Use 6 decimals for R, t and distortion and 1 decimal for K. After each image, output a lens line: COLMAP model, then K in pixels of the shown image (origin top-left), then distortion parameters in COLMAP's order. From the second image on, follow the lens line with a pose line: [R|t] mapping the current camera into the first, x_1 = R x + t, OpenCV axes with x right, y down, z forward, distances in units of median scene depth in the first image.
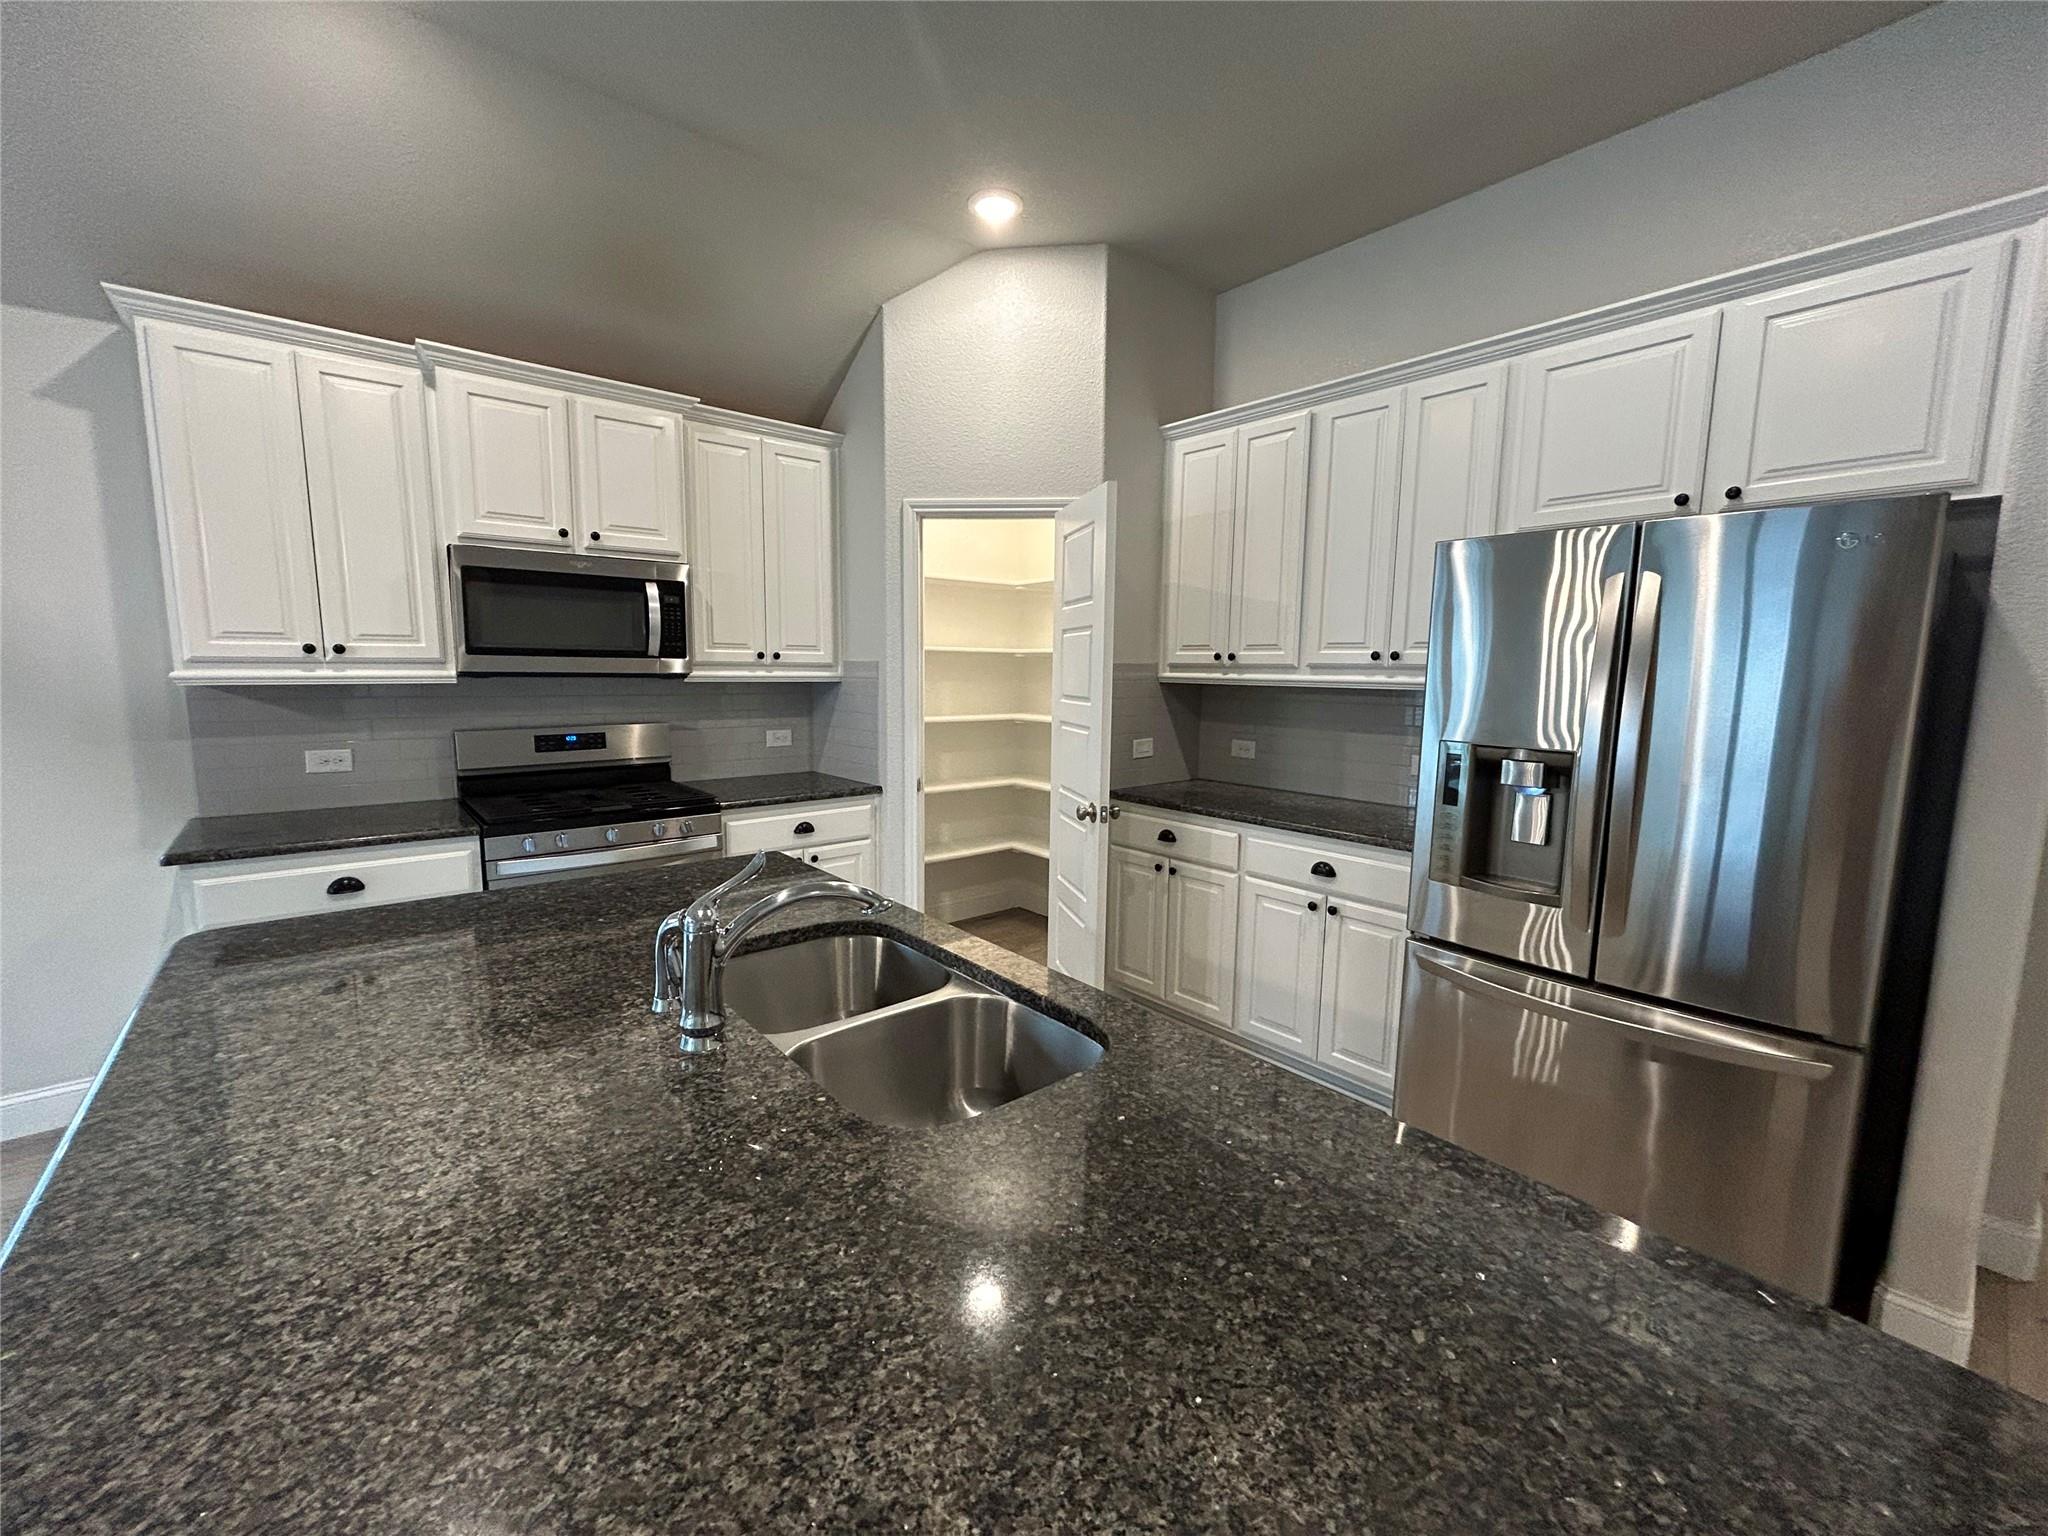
lens RADIAL K [[828.9, 0, 1024.0], [0, 828.9, 760.7], [0, 0, 1]] dist [0.007138, 0.000397]
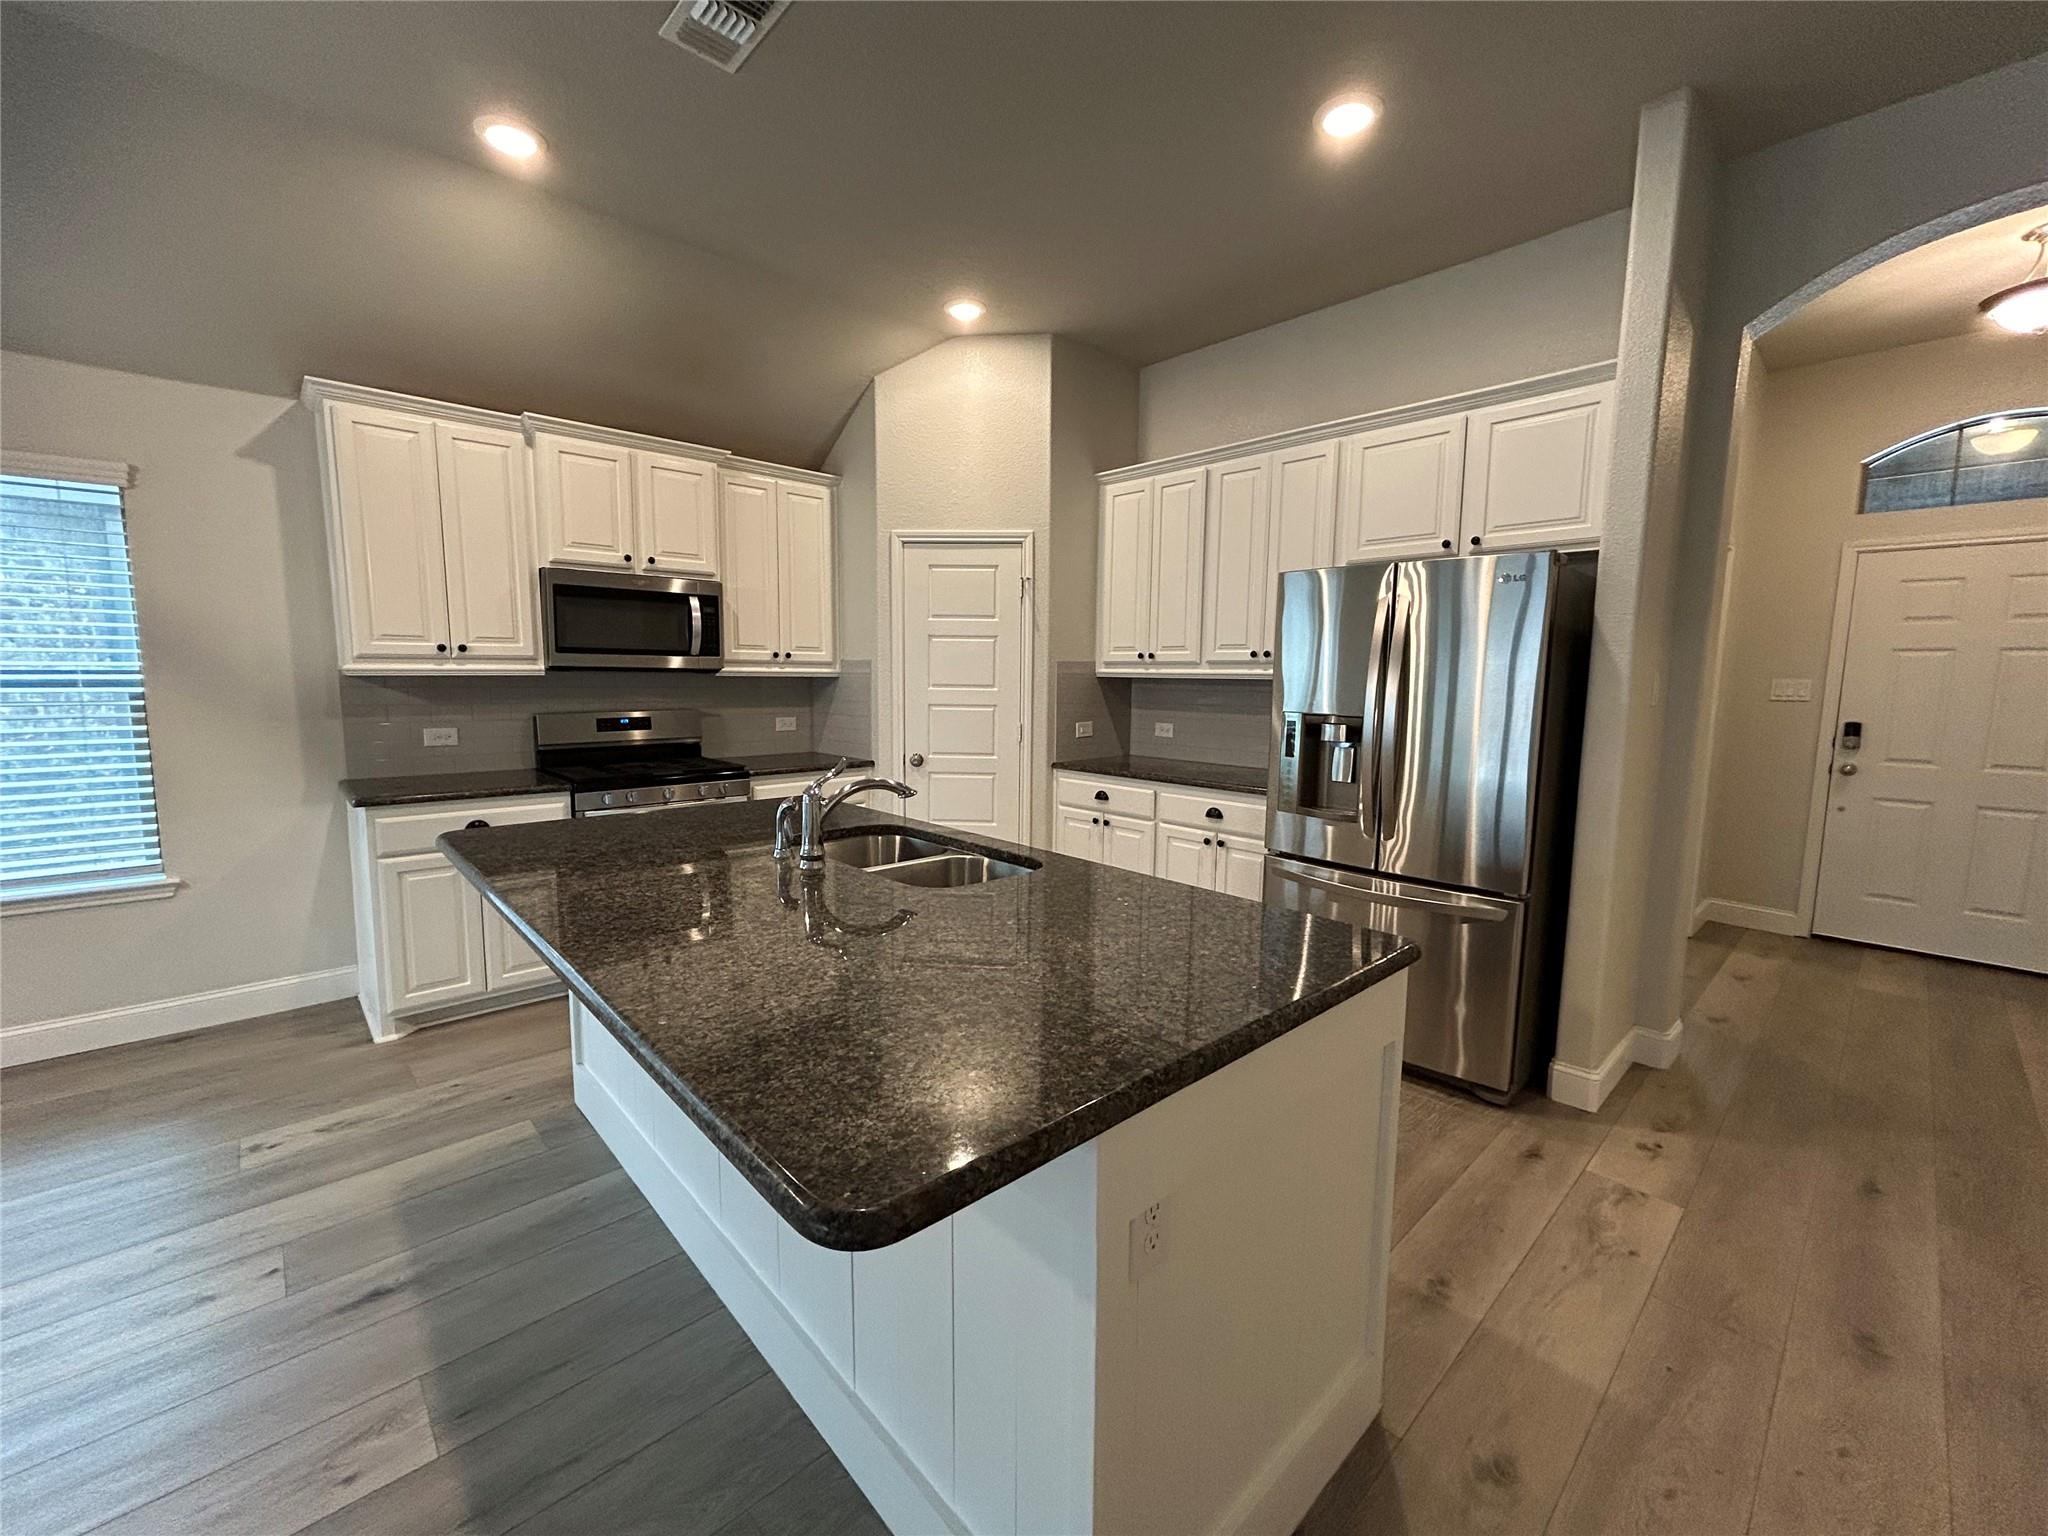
lens RADIAL K [[828.9, 0, 1024.0], [0, 828.9, 760.7], [0, 0, 1]] dist [0.007138, 0.000397]
pose [[0.998885, -0.005981, 0.046831, -0.007042], [0.006378, 0.999945, -0.008330, 0.051816], [-0.046779, 0.008619, 0.998868, -0.300428]]
